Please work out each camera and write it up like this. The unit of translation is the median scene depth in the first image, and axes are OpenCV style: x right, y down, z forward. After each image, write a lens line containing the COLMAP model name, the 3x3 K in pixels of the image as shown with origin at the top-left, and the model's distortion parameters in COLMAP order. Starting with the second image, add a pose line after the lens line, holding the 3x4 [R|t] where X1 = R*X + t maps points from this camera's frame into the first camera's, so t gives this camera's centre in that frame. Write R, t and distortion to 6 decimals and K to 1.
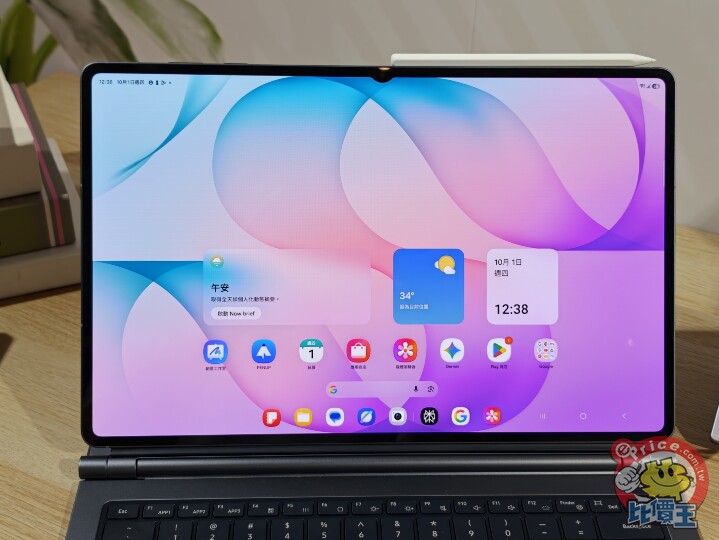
lens RADIAL K [[1027.1, 0, 359.5], [0, 1027.1, 270.0], [0, 0, 1]] dist [0.270219, -1.174227]
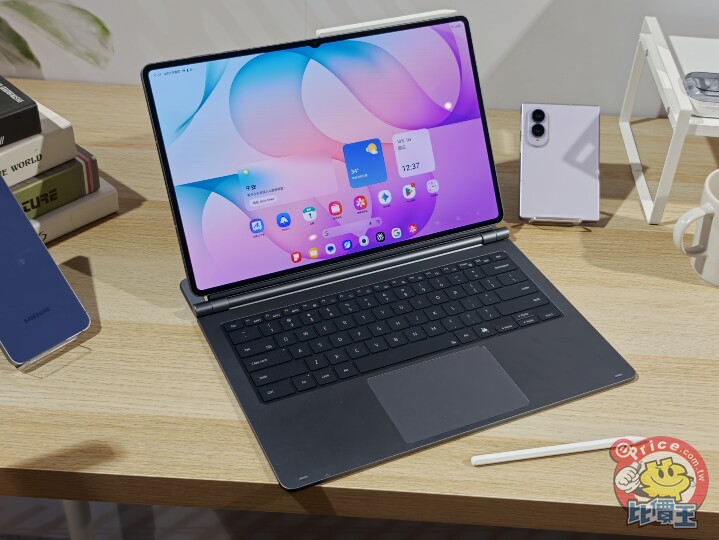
lens RADIAL K [[1027.1, 0, 359.5], [0, 1027.1, 270.0], [0, 0, 1]] dist [0.270219, -1.174227]
pose [[0.923319, -0.225048, 0.311184, -0.515931], [0.203544, 0.973906, 0.100388, 0.015070], [-0.325656, -0.029350, 0.945033, -0.623822]]
